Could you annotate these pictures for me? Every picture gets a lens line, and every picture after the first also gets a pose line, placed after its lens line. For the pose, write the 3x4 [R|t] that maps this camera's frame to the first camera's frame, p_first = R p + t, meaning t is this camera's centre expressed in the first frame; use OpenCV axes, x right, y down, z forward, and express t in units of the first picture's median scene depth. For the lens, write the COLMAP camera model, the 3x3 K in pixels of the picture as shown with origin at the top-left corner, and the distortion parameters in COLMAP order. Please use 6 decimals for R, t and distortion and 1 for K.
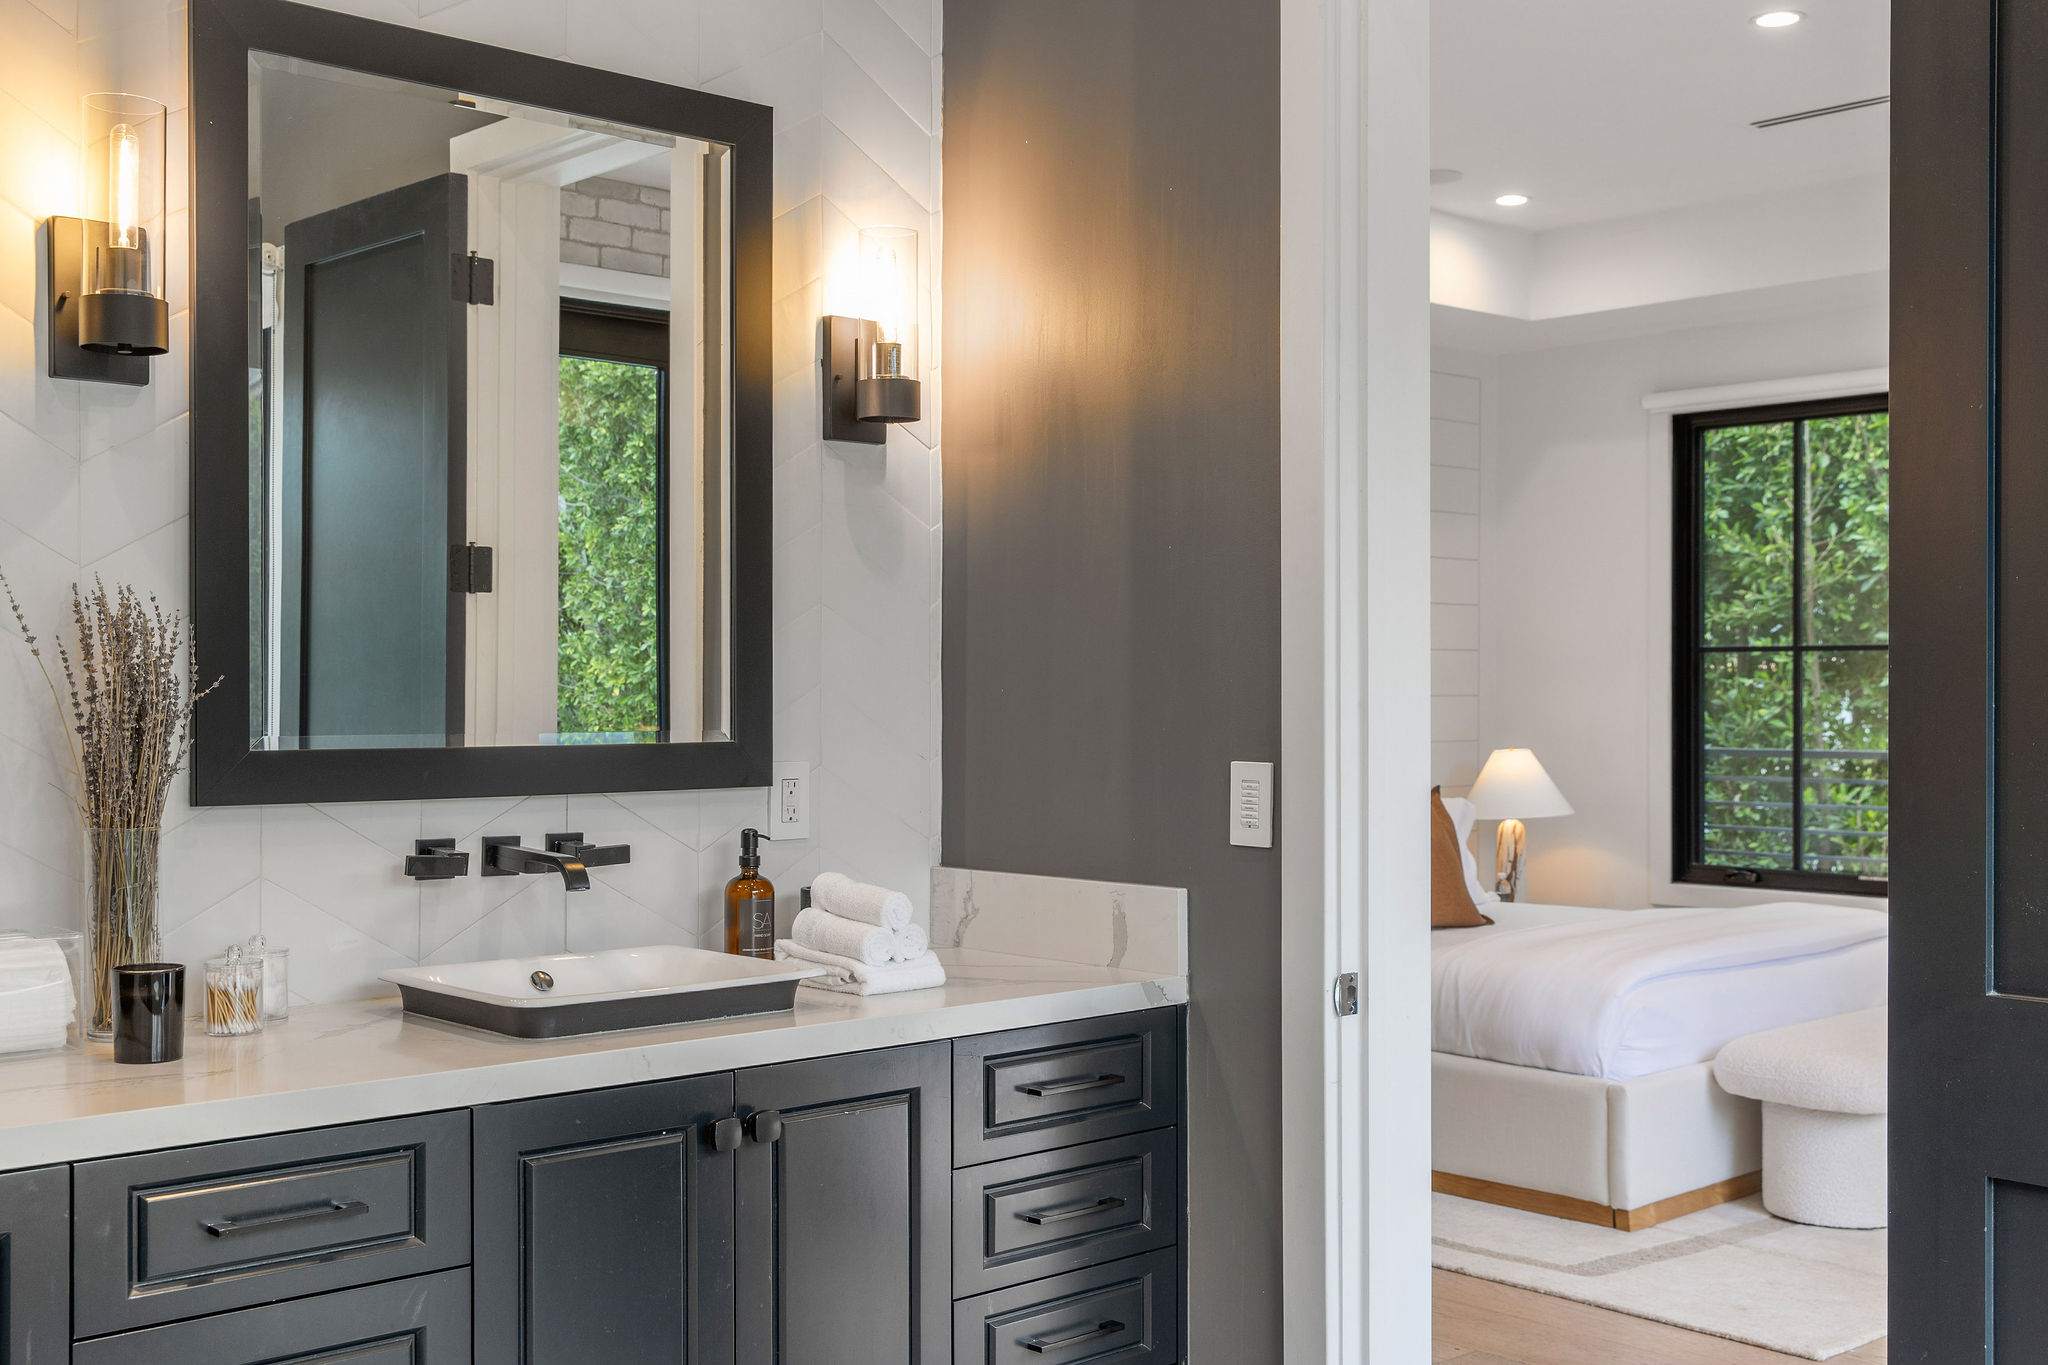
lens RADIAL K [[2201.3, 0, 1022.1], [0, 2201.3, 677.6], [0, 0, 1]] dist [0.019558, 0.000000]
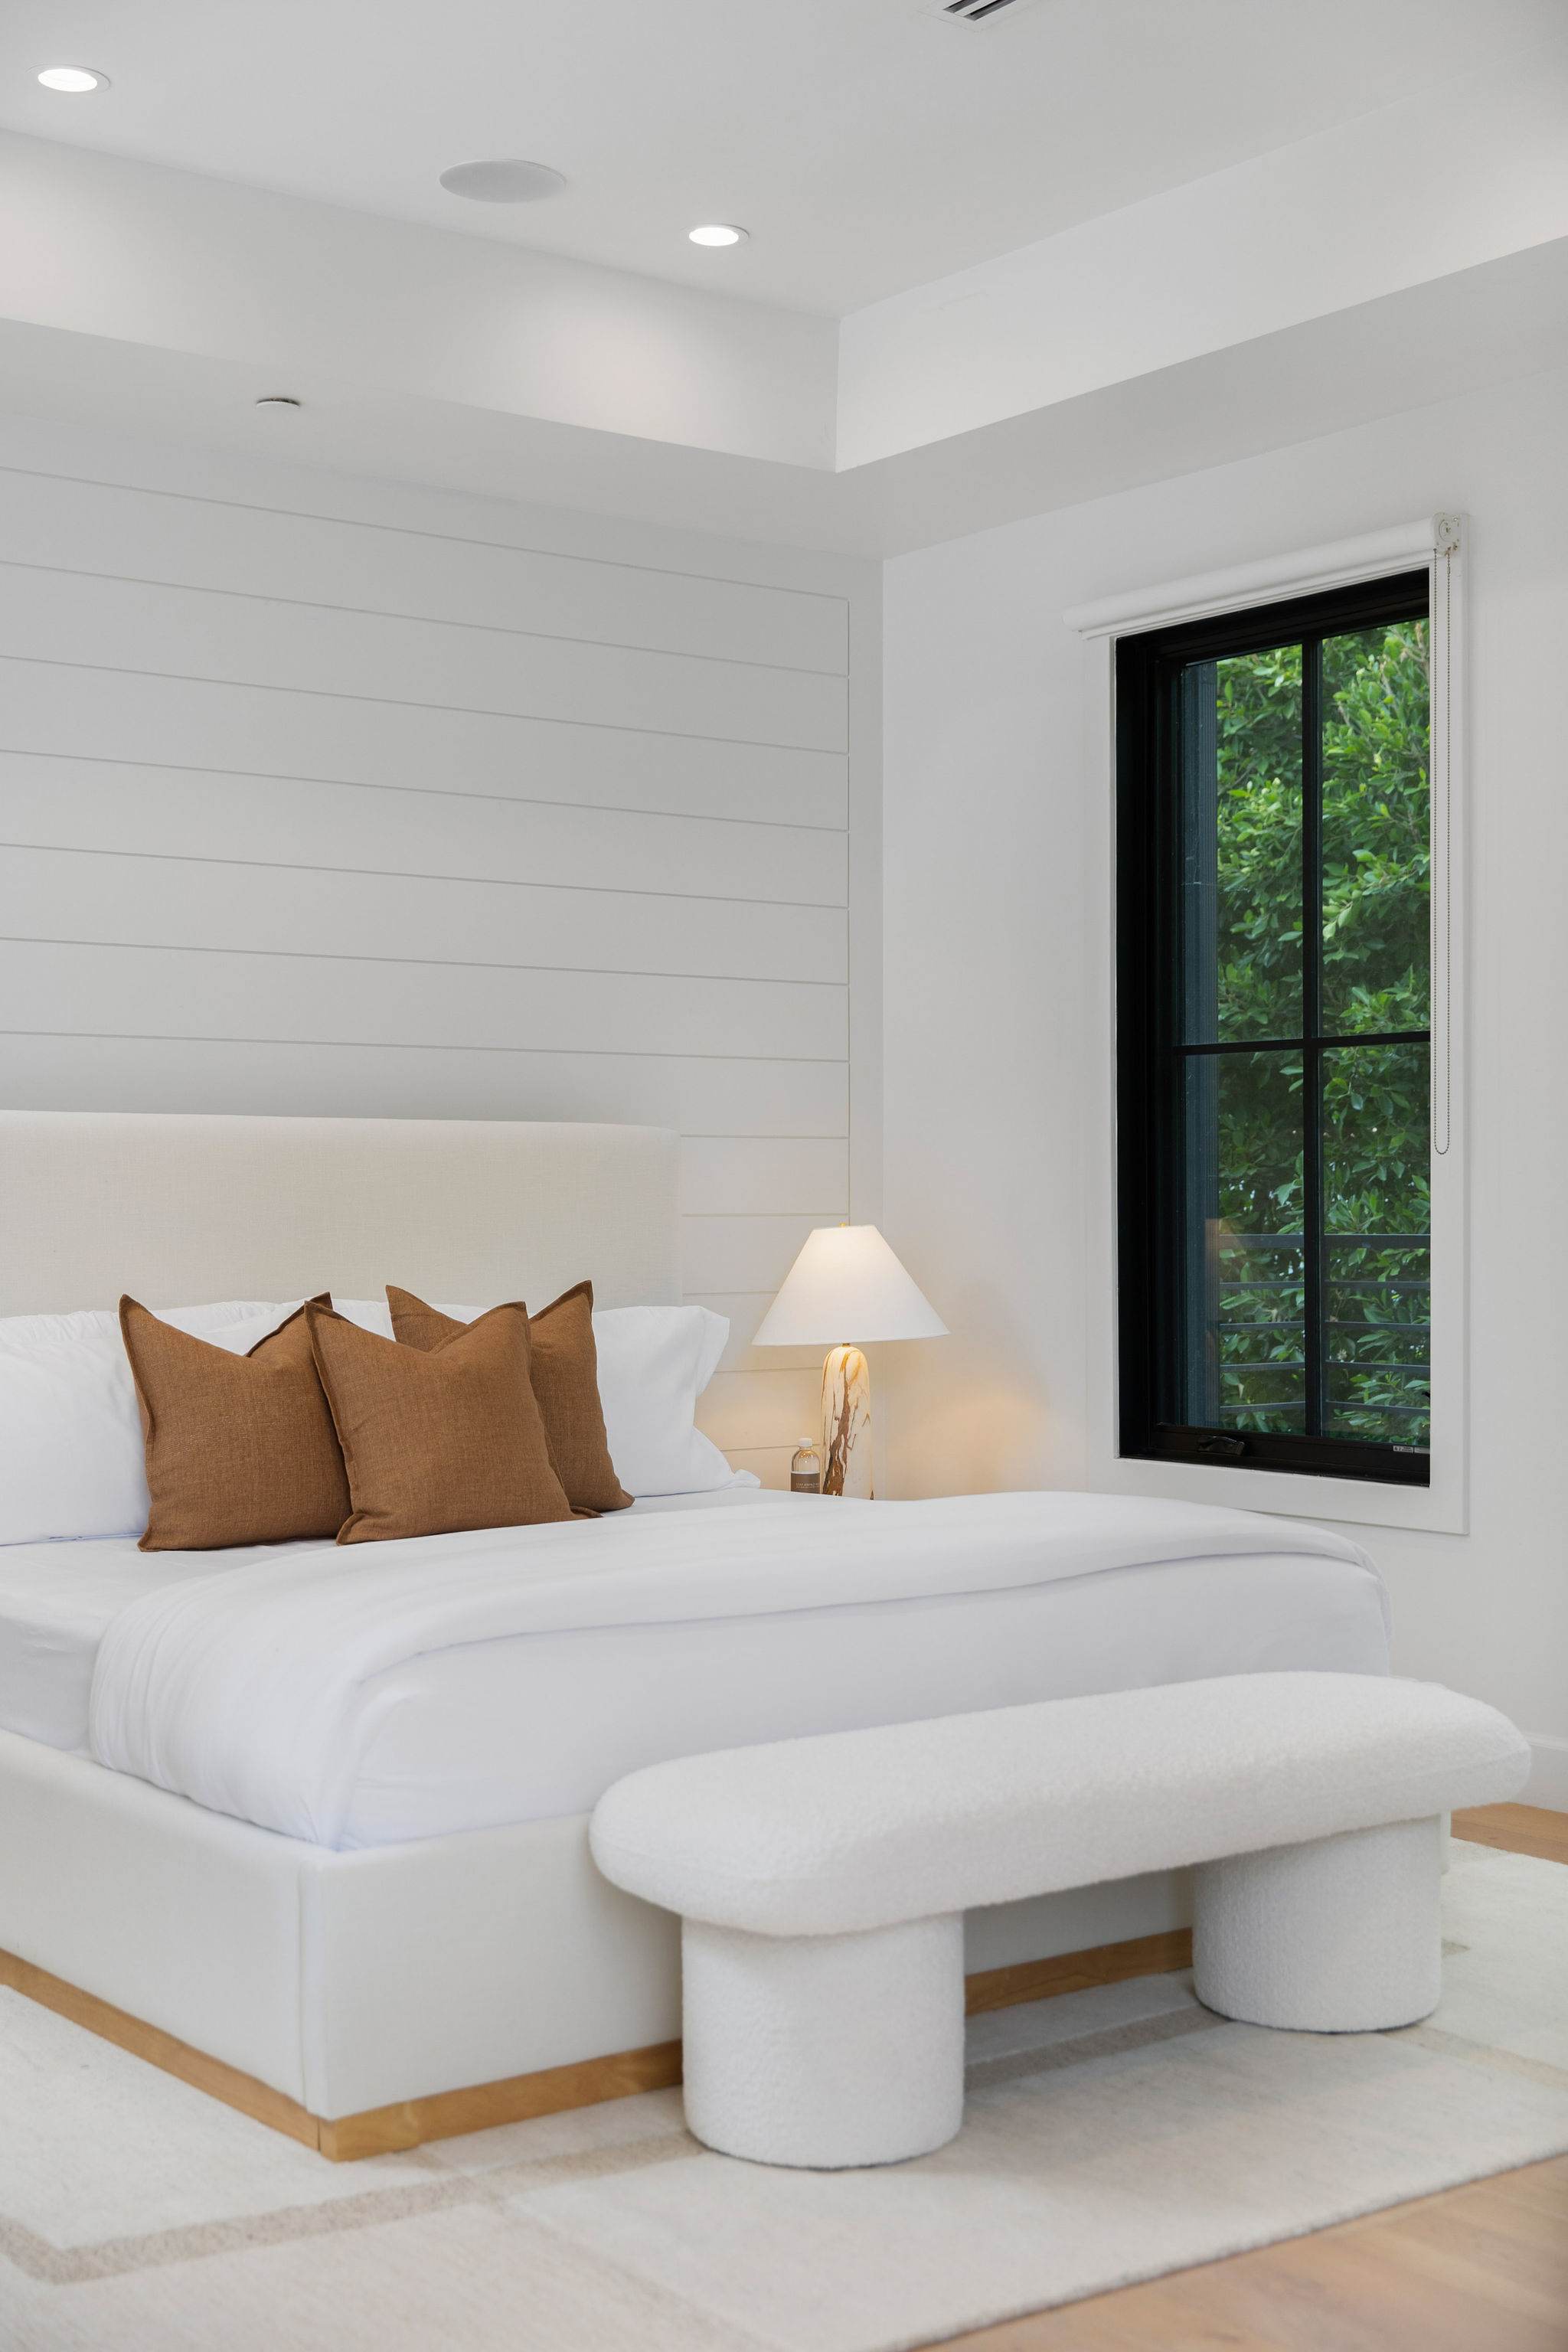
lens RADIAL K [[2994.9, 0, 785.6], [0, 2994.9, 1182.8], [0, 0, 1]] dist [-0.016276, 0.000000]
pose [[0.996155, 0.000290, -0.087604, 0.278023], [0.000128, 0.999989, 0.004765, 0.018231], [0.087604, -0.004758, 0.996144, 0.219557]]
